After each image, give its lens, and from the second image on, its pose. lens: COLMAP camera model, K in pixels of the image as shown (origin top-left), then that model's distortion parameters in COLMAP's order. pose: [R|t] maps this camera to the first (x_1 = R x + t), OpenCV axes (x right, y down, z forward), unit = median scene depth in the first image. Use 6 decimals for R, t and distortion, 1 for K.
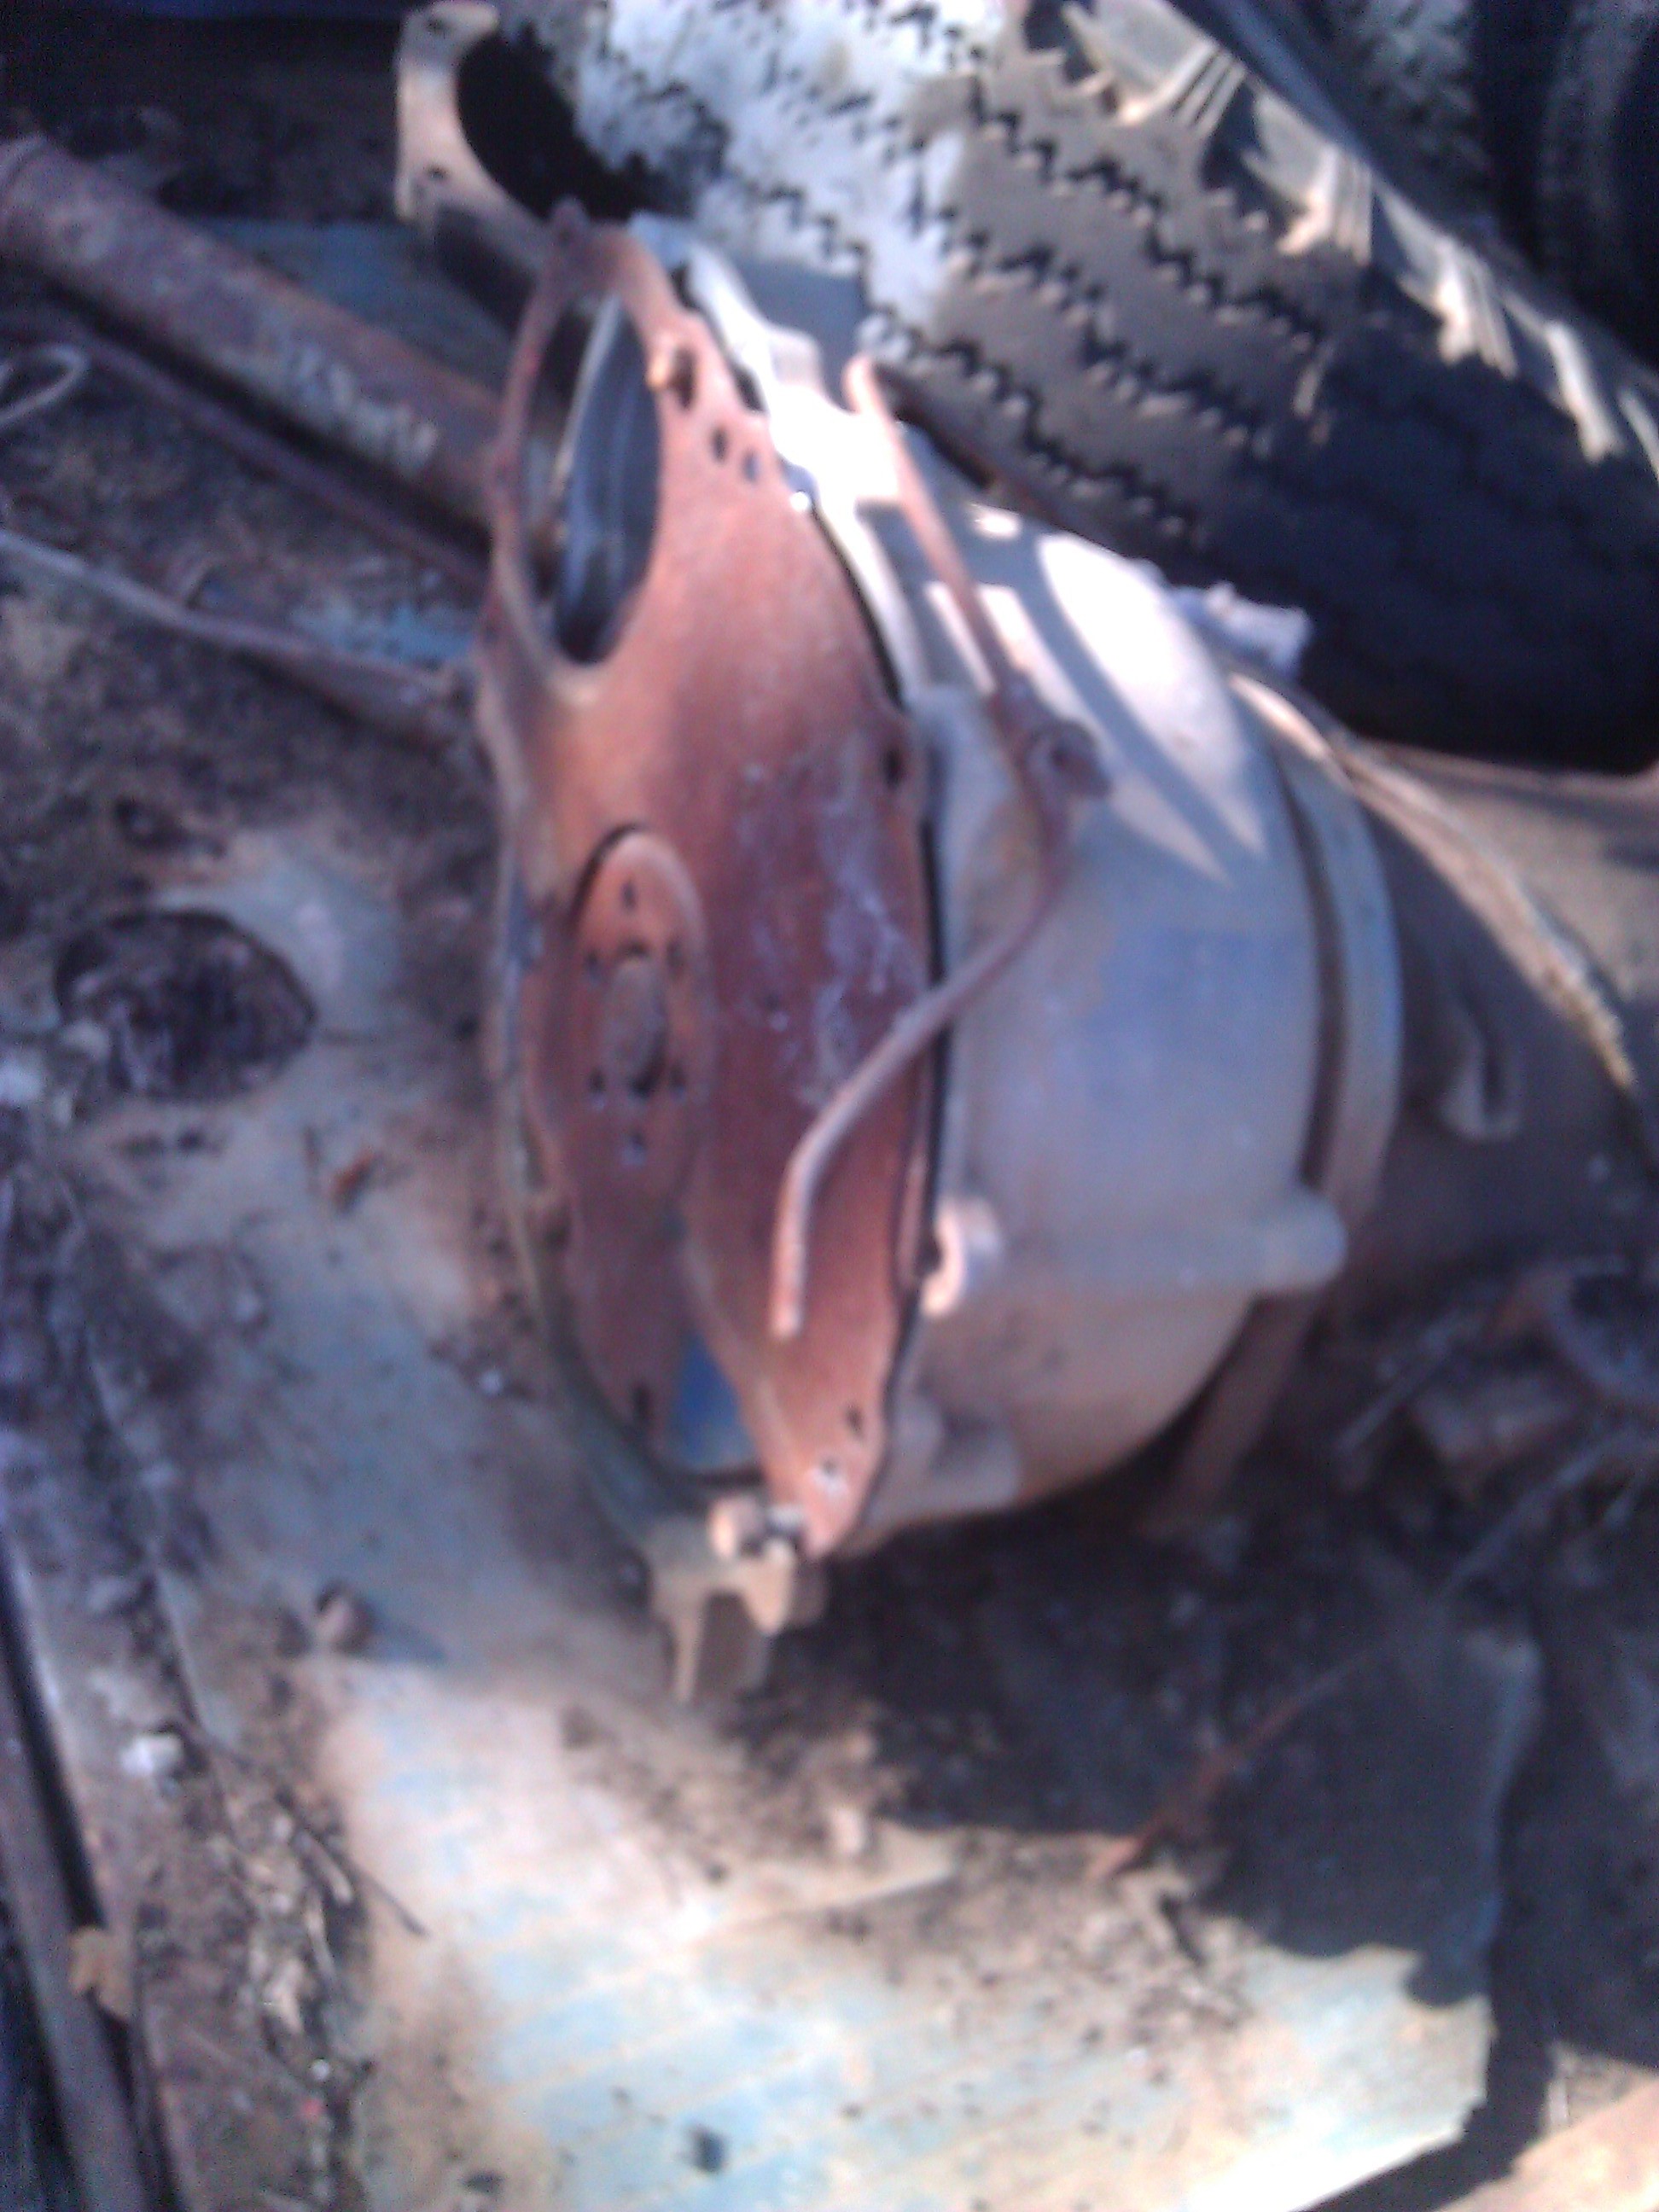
lens RADIAL K [[1979.2, 0, 829.5], [0, 1979.2, 1106.0], [0, 0, 1]] dist [-0.003859, -0.049356]
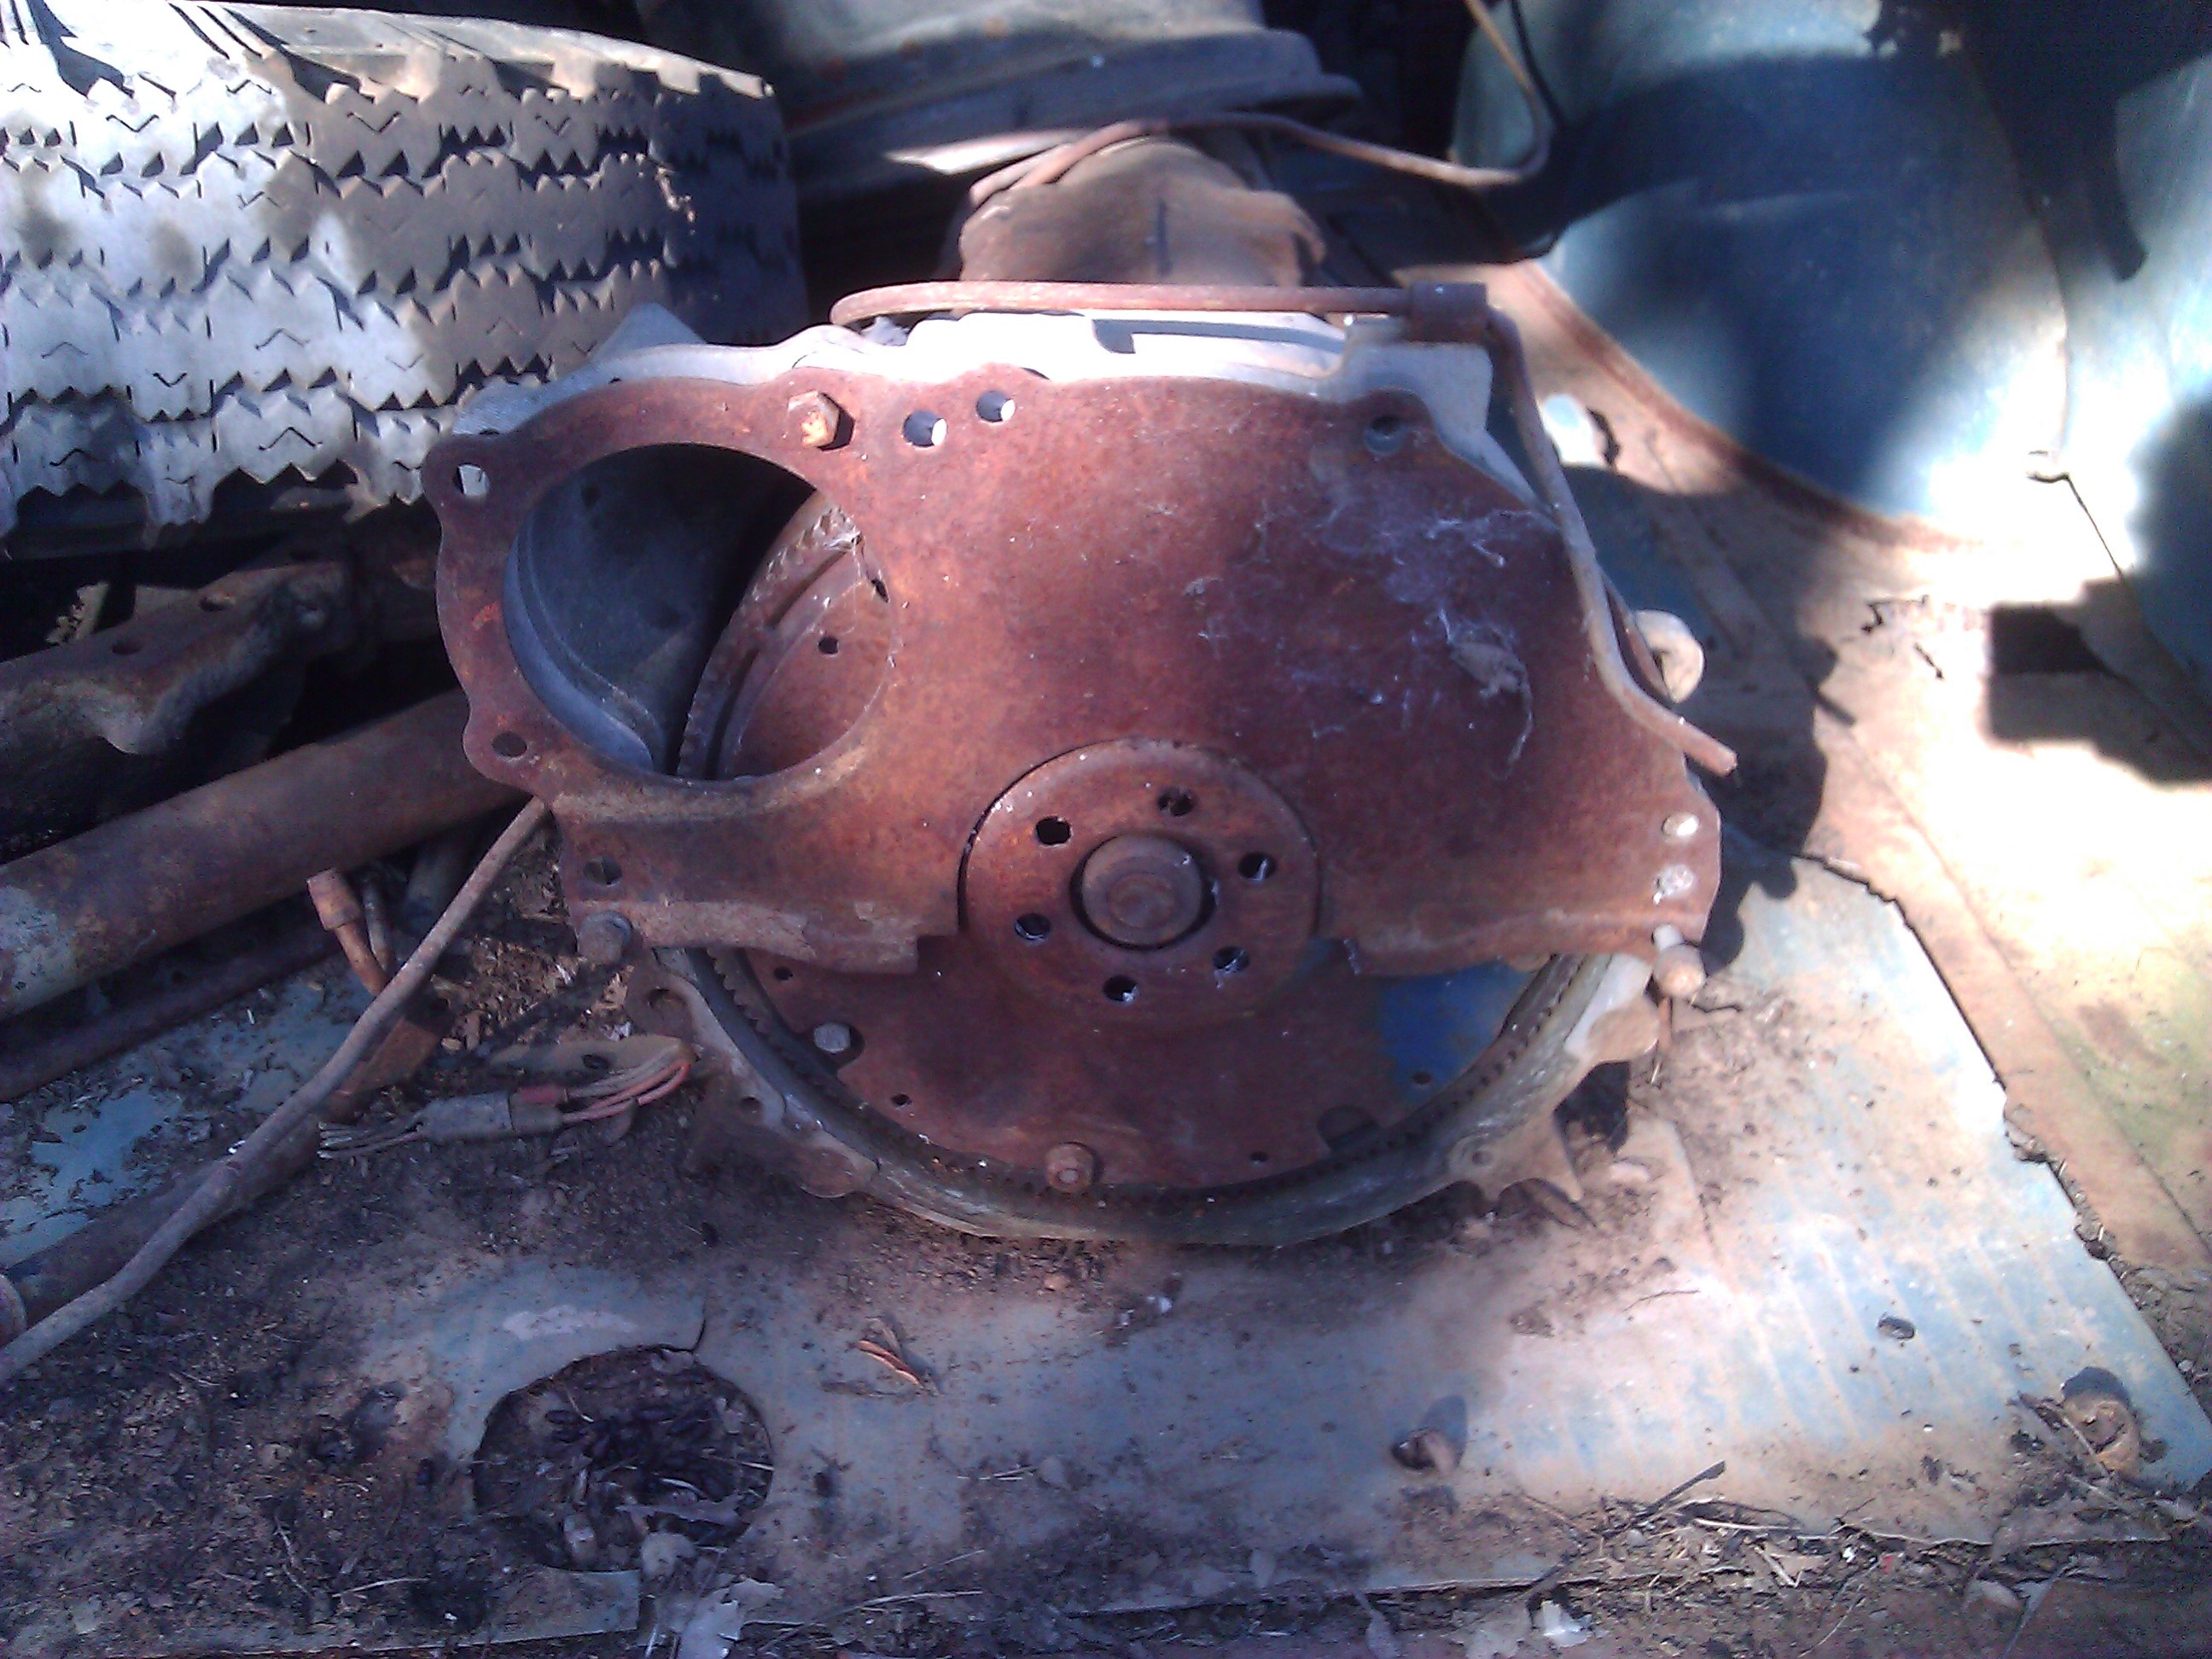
lens RADIAL K [[1962.3, 0, 1106.0], [0, 1962.3, 829.5], [0, 0, 1]] dist [-0.010150, 0.018066]
pose [[0.369332, -0.776177, 0.511022, -0.510496], [0.772793, 0.561937, 0.294988, -0.318857], [-0.516125, 0.285966, 0.807365, 0.135103]]
